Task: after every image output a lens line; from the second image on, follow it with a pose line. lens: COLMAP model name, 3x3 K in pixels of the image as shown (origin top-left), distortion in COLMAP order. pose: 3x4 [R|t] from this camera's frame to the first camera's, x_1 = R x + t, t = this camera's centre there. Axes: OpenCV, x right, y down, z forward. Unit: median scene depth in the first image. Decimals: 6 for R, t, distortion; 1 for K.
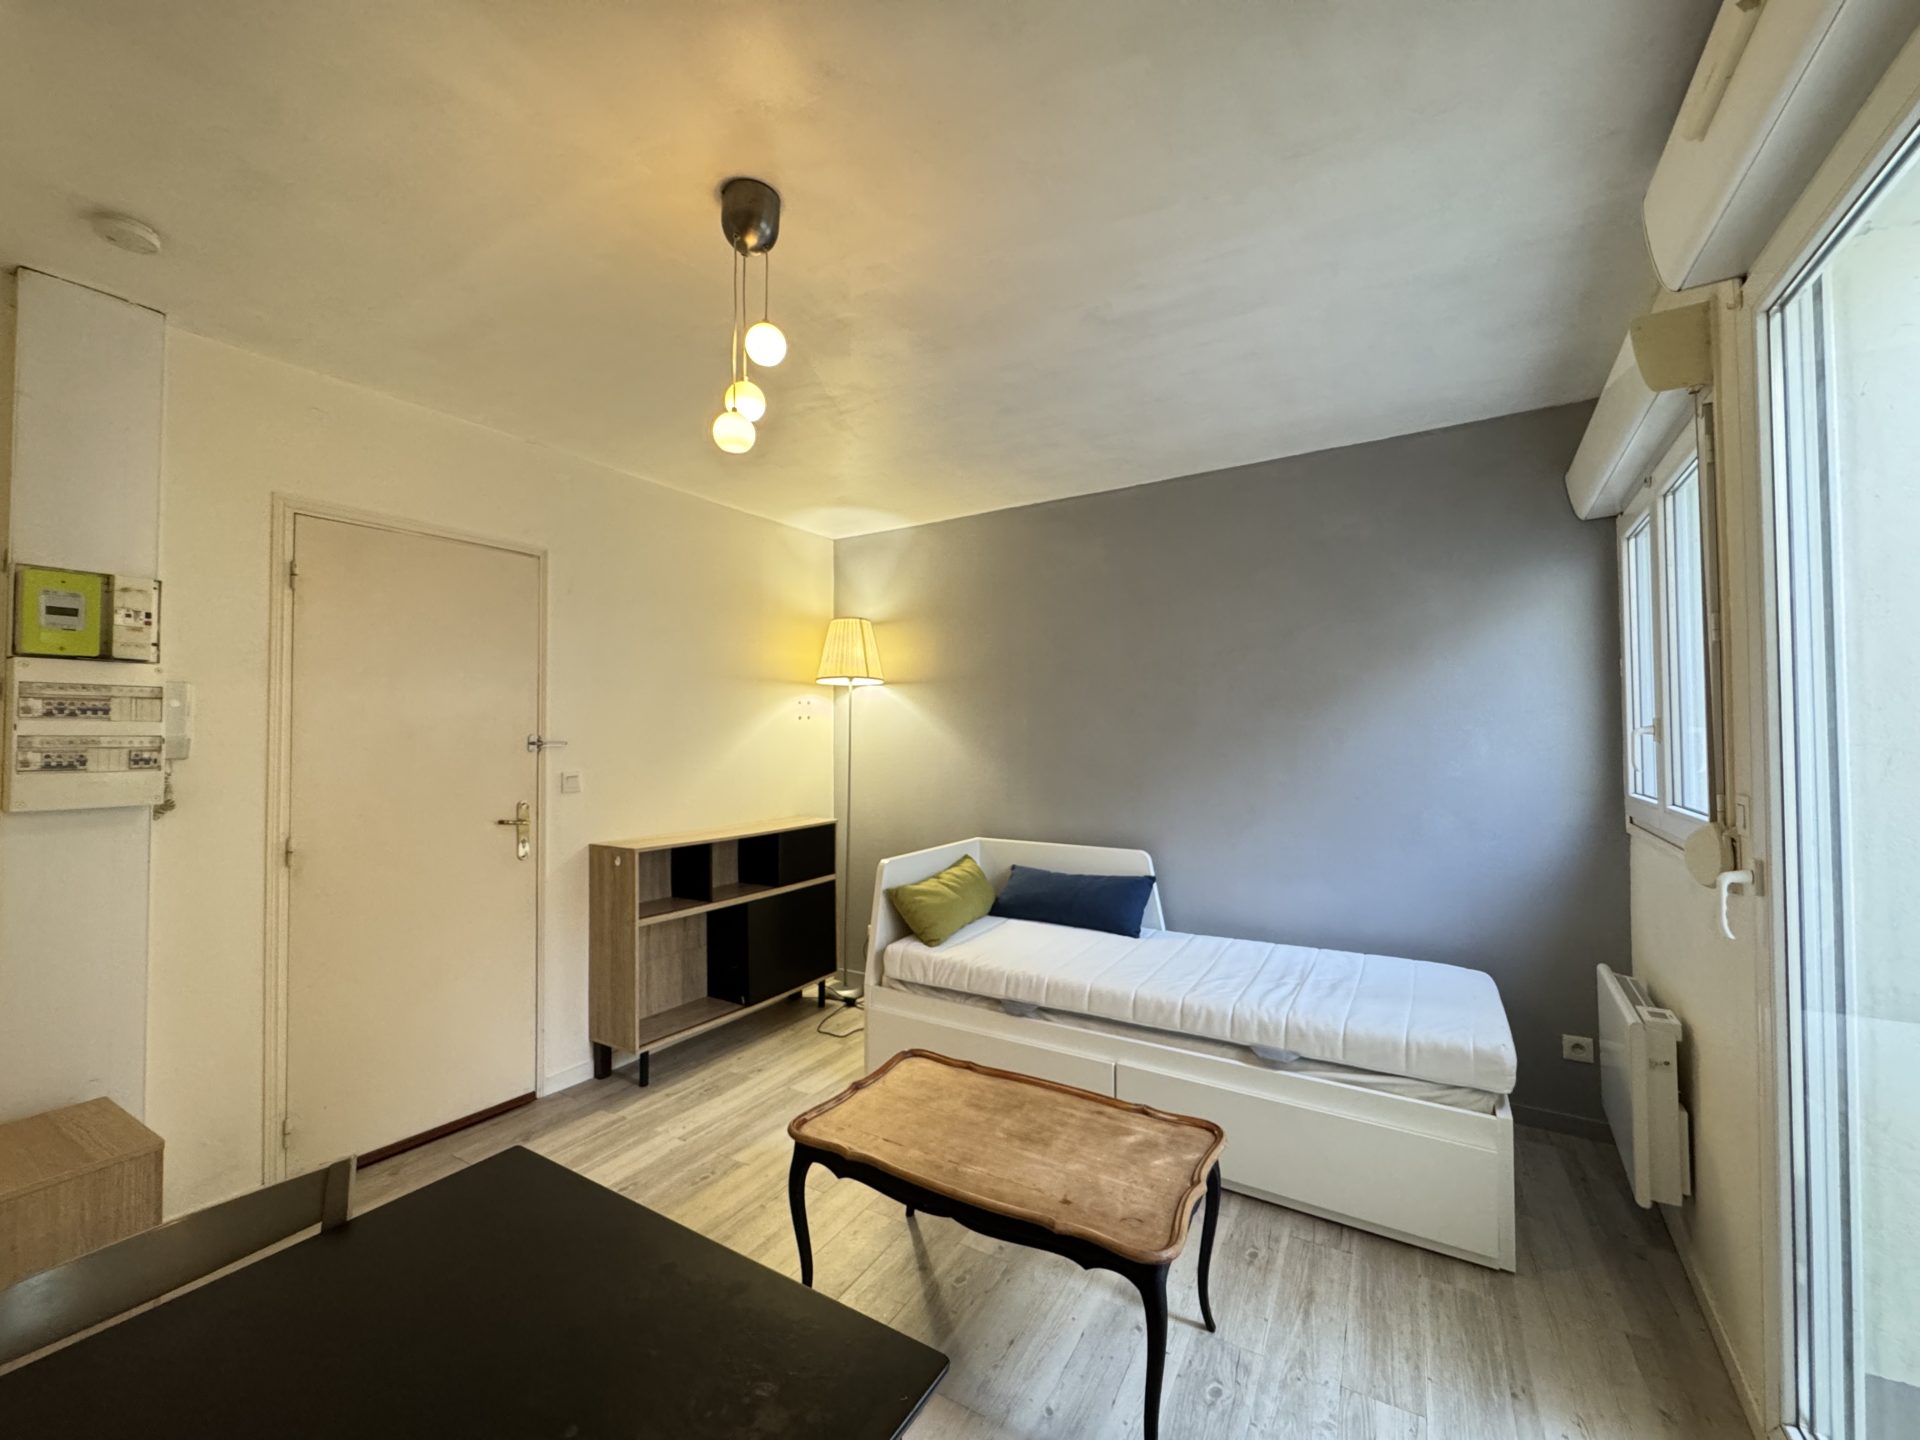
lens RADIAL K [[769.2, 0, 959.7], [0, 769.2, 718.1], [0, 0, 1]] dist [-0.007436, 0.000690]
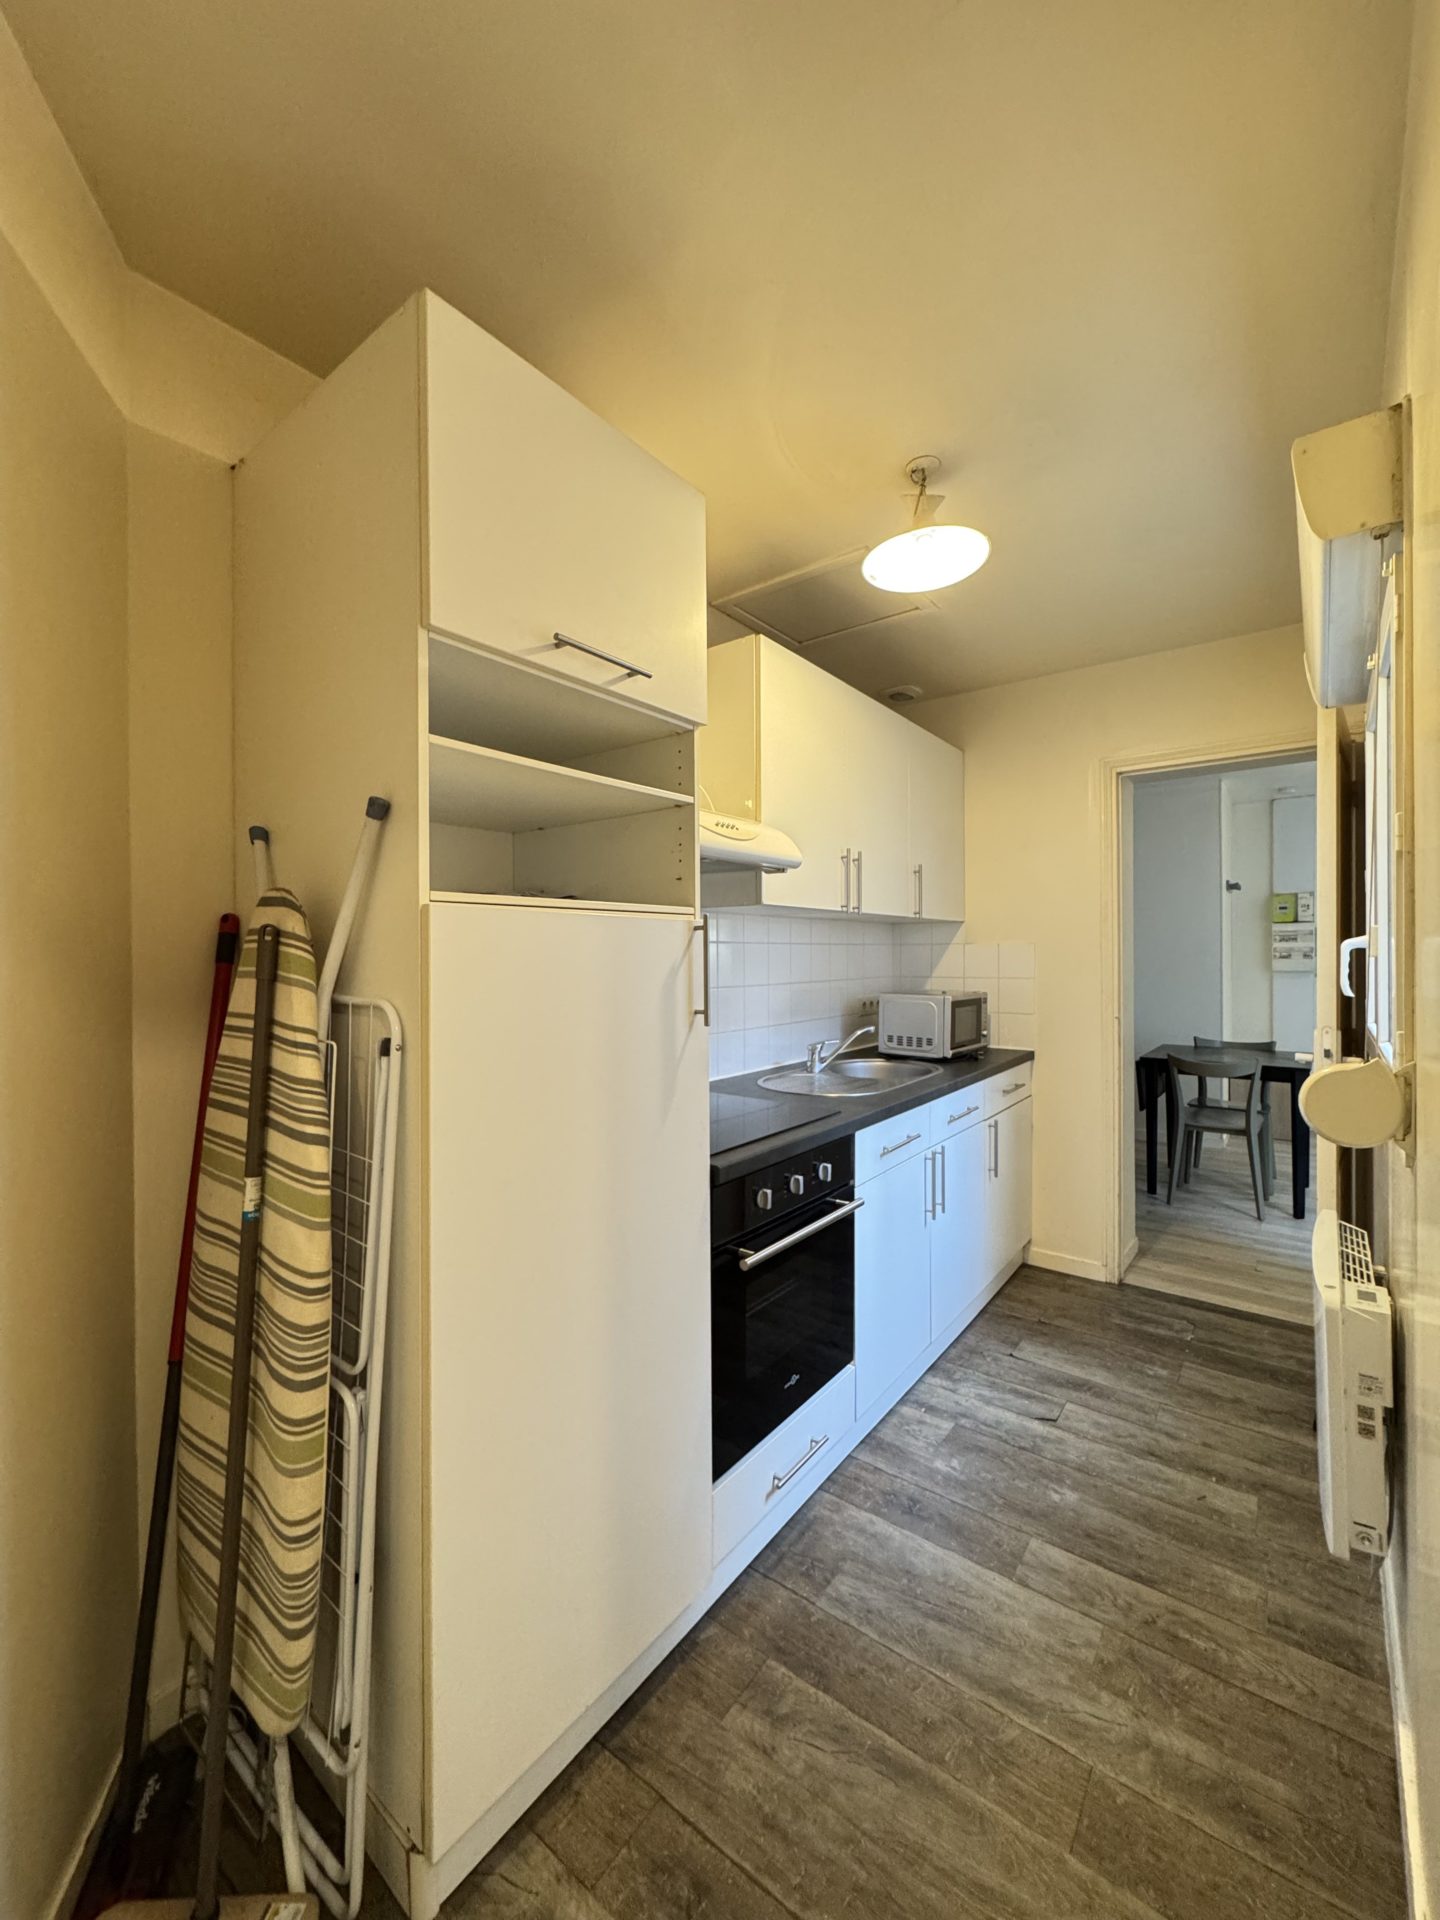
lens RADIAL K [[769.2, 0, 721.4], [0, 769.2, 952.0], [0, 0, 1]] dist [-0.007436, 0.000690]
pose [[-0.109172, -0.003204, -0.994018, 2.162338], [0.022741, 0.999725, -0.005720, 0.007350], [0.993763, -0.023230, -0.109069, -0.939471]]
